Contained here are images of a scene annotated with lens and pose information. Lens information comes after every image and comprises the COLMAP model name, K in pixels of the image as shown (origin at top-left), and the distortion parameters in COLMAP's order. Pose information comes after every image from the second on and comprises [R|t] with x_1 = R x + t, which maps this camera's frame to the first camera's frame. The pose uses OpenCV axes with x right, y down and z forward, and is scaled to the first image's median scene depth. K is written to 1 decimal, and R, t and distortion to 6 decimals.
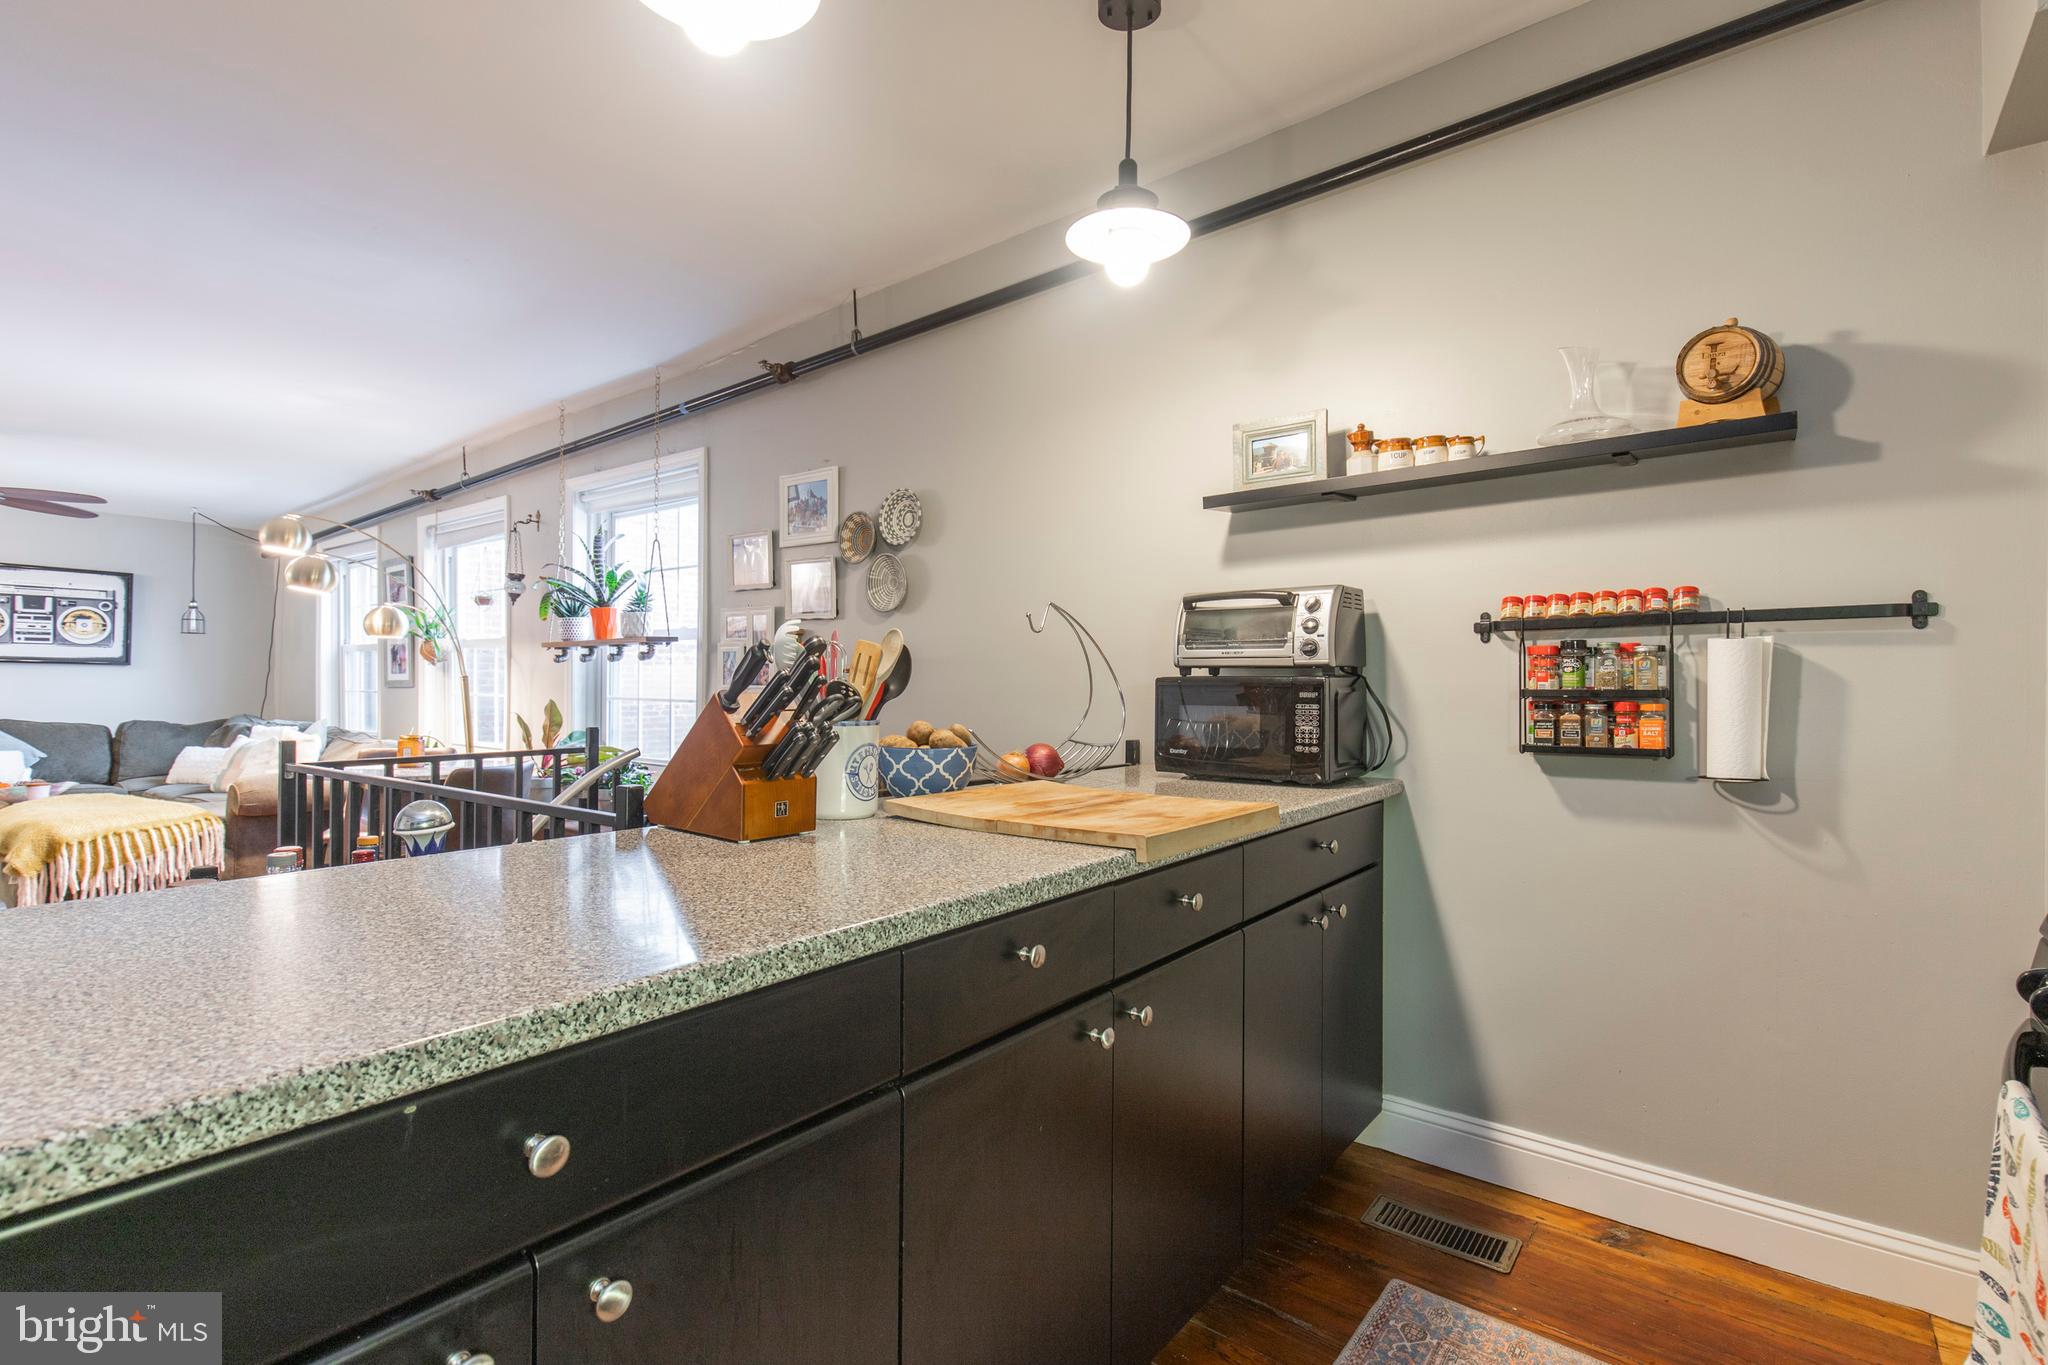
lens RADIAL K [[950.1, 0, 1030.7], [0, 950.1, 679.1], [0, 0, 1]] dist [0.001946, -0.001063]
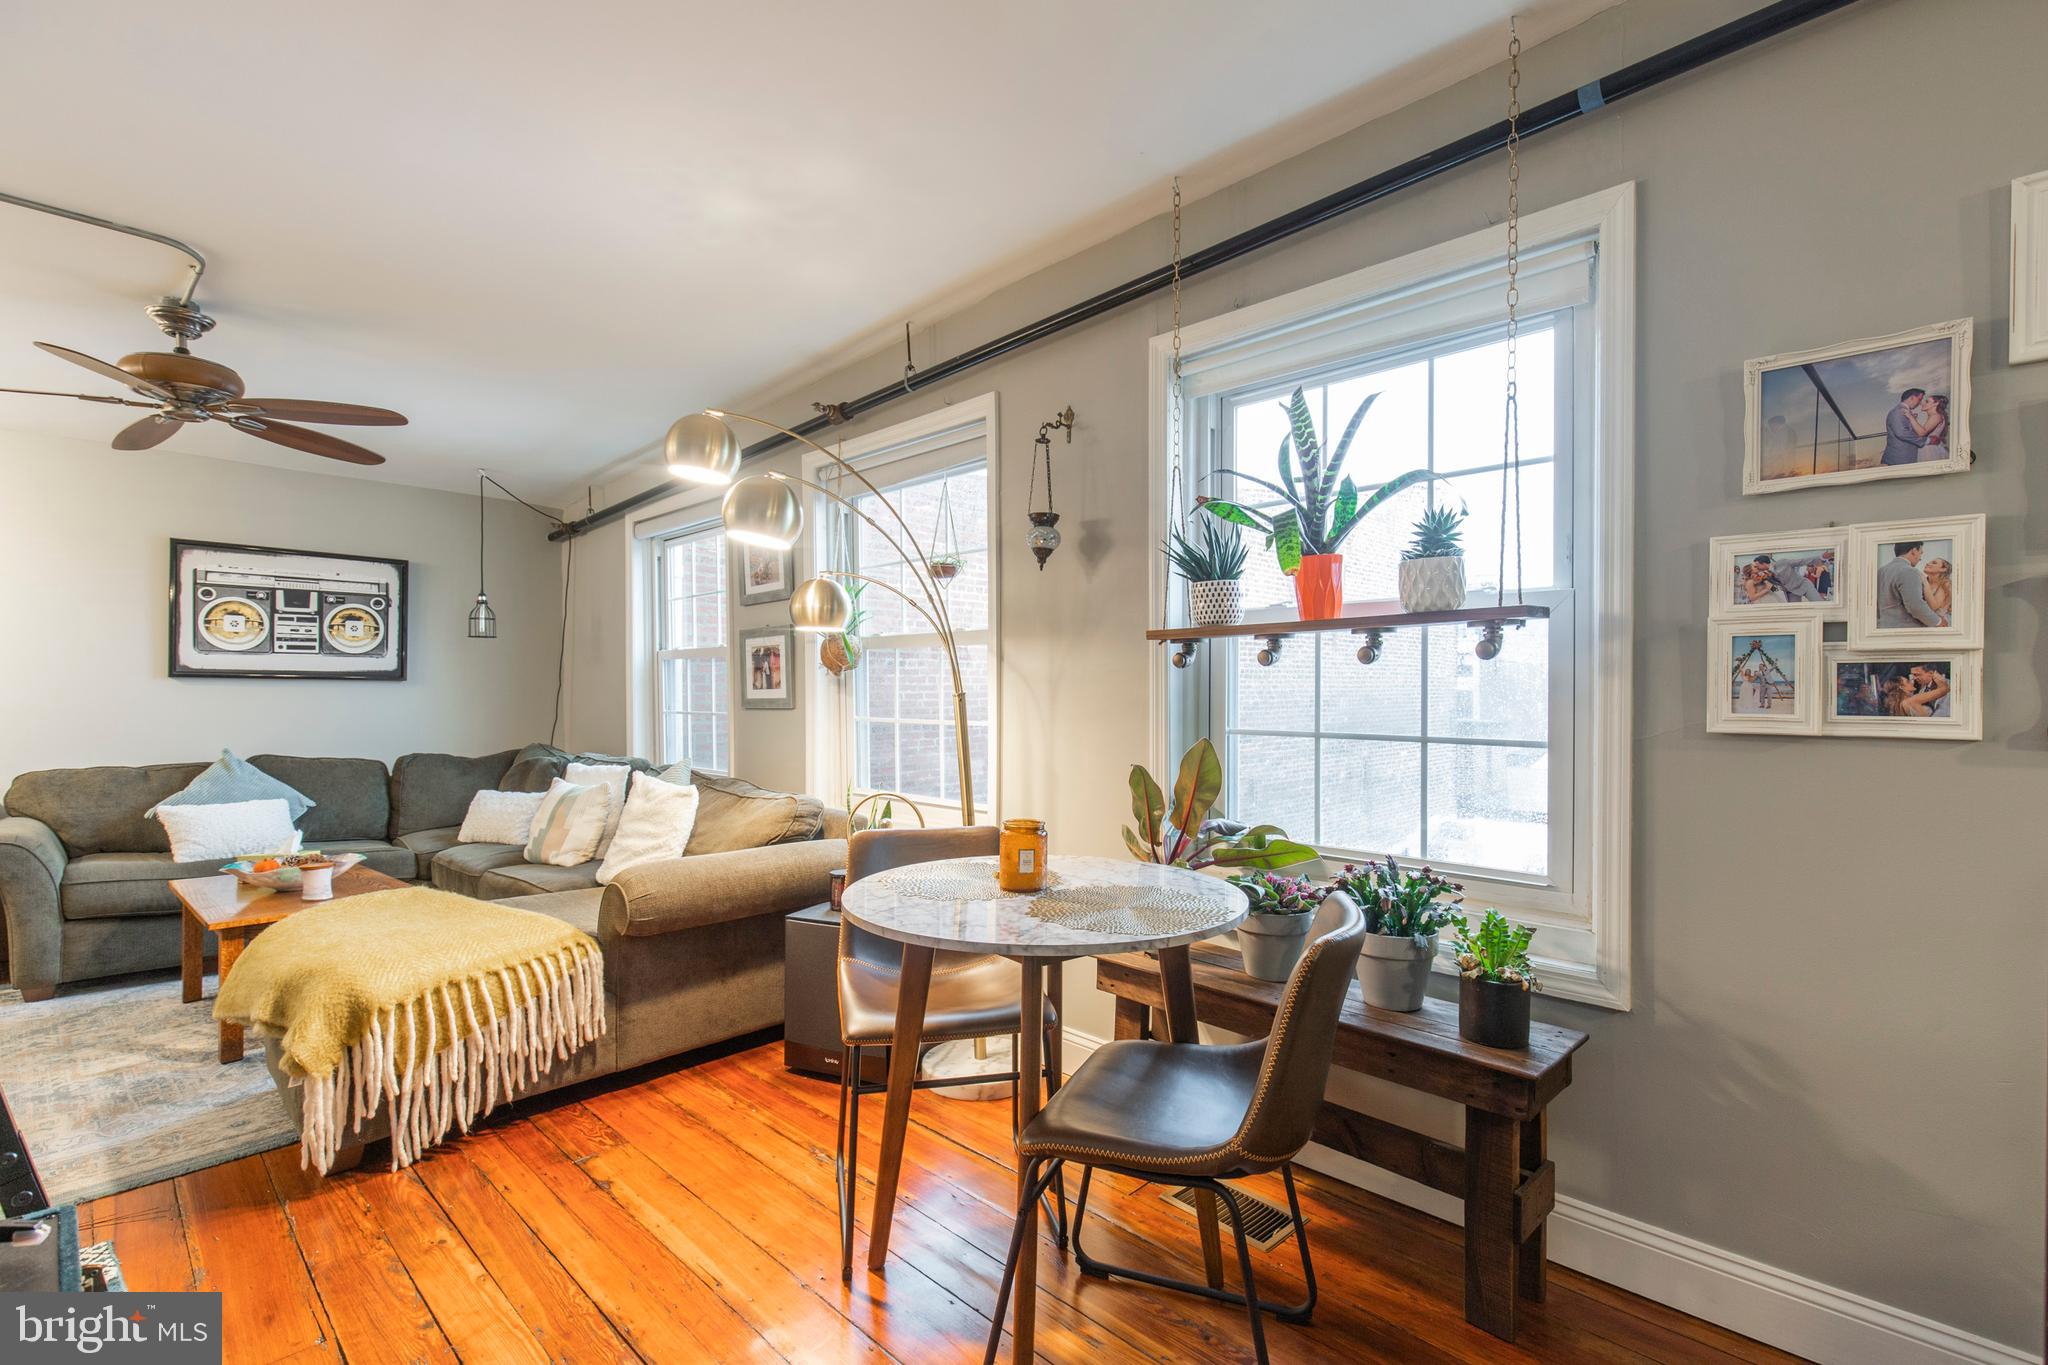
lens RADIAL K [[967.4, 0, 1024.0], [0, 967.4, 682.5], [0, 0, 1]] dist [0.002787, 0.000390]
pose [[0.988557, -0.010842, -0.150458, -1.091241], [0.010637, 0.999941, -0.002168, -0.019058], [0.150472, 0.000543, 0.988614, 0.981396]]
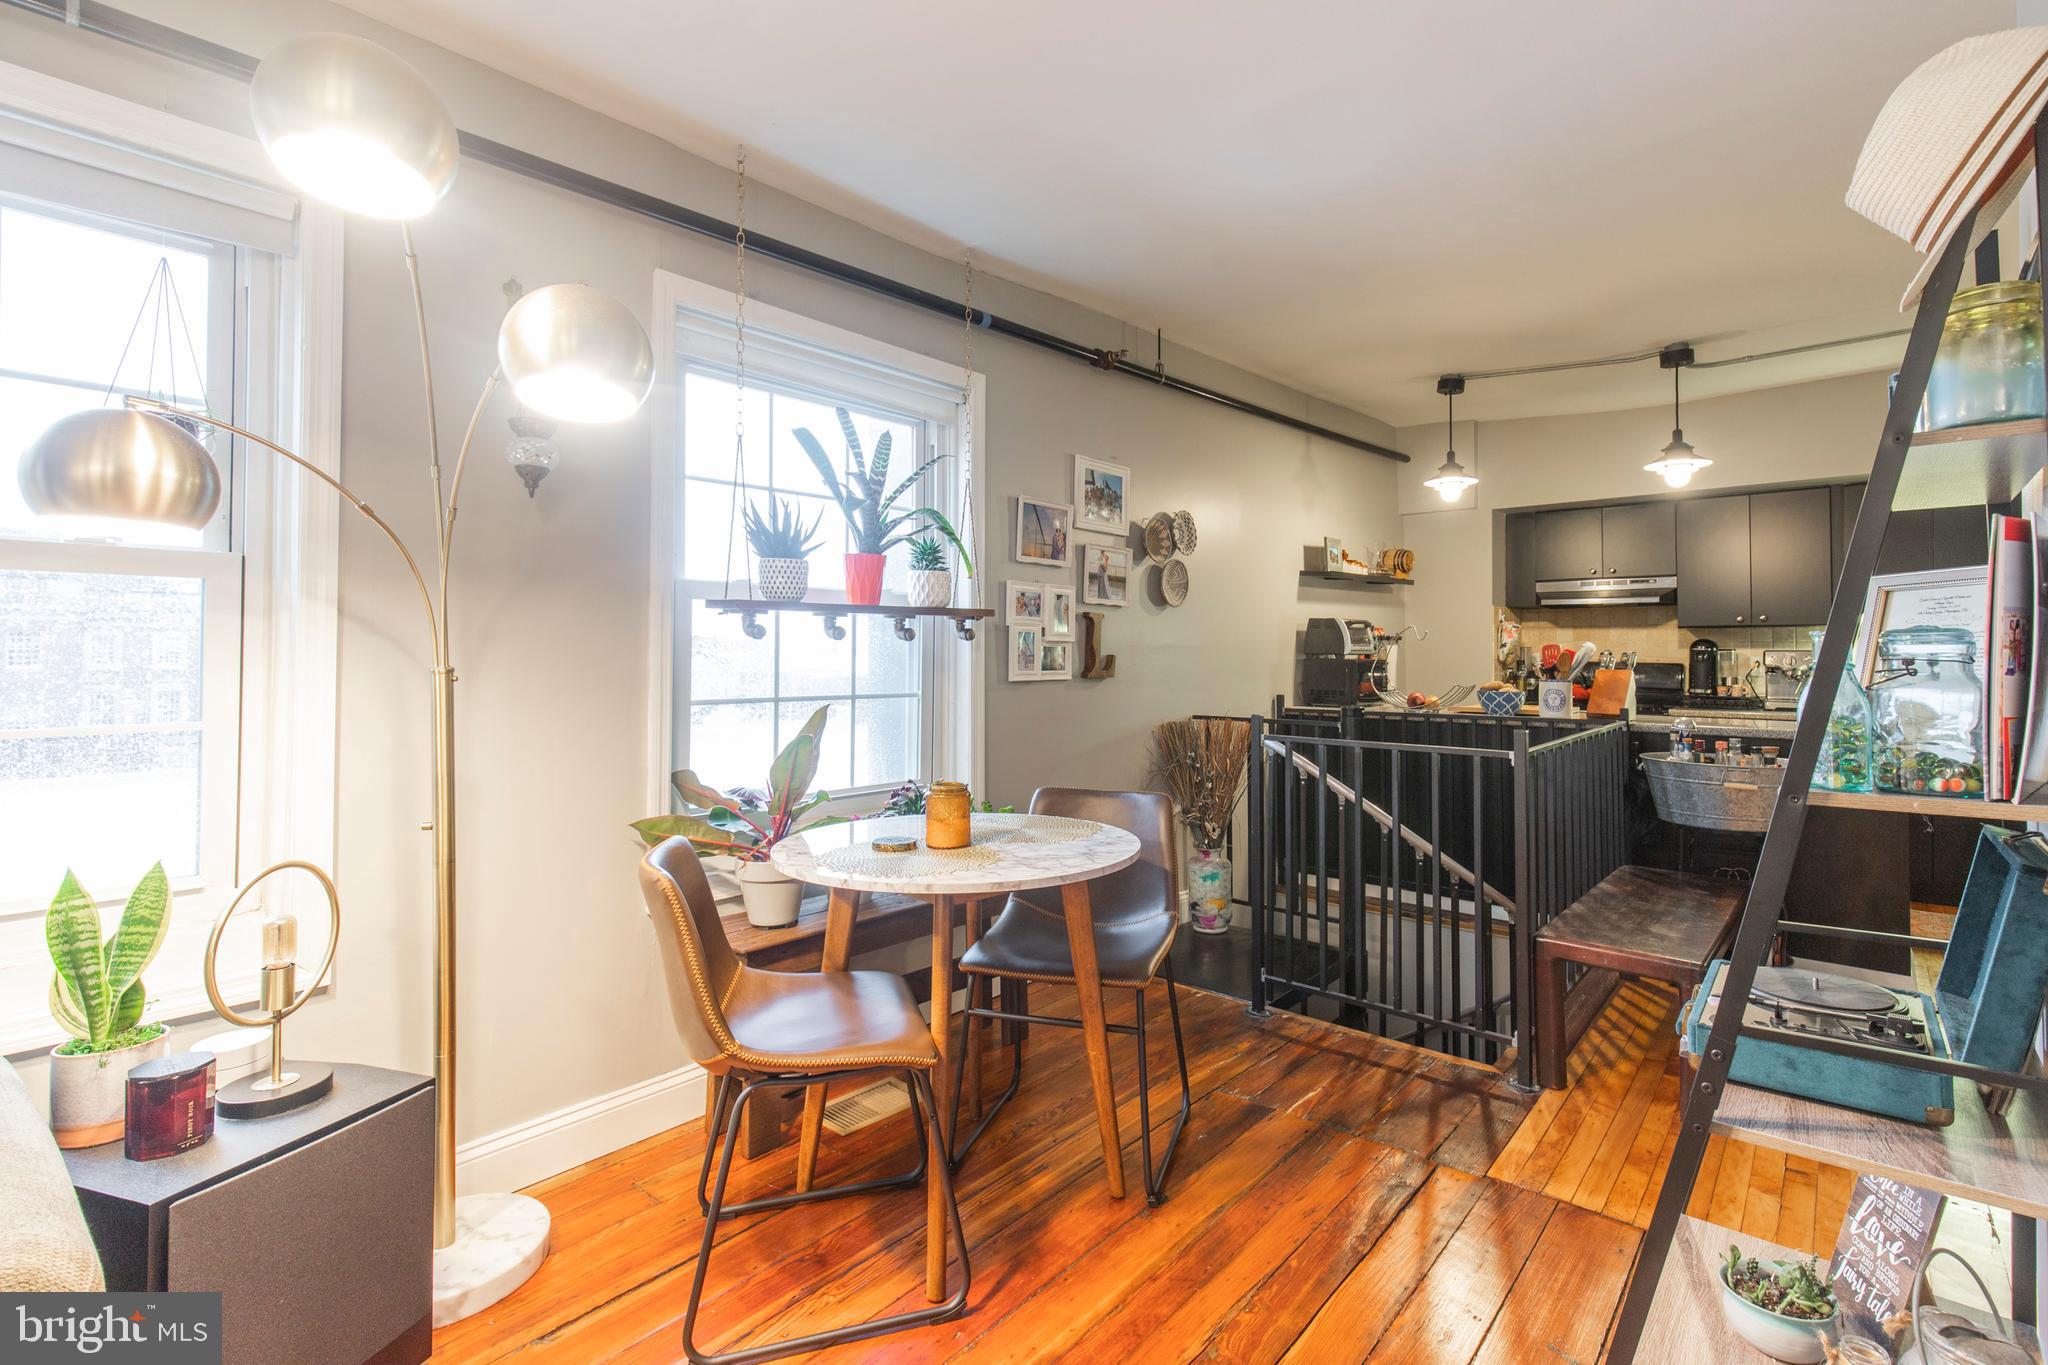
lens RADIAL K [[991.8, 0, 1021.8], [0, 991.8, 622.0], [0, 0, 1]] dist [0.001179, -0.000008]
pose [[0.053273, 0.026767, 0.998221, -2.265576], [-0.003069, 0.999640, -0.026641, -0.026233], [-0.998575, -0.001644, 0.053336, 1.783066]]
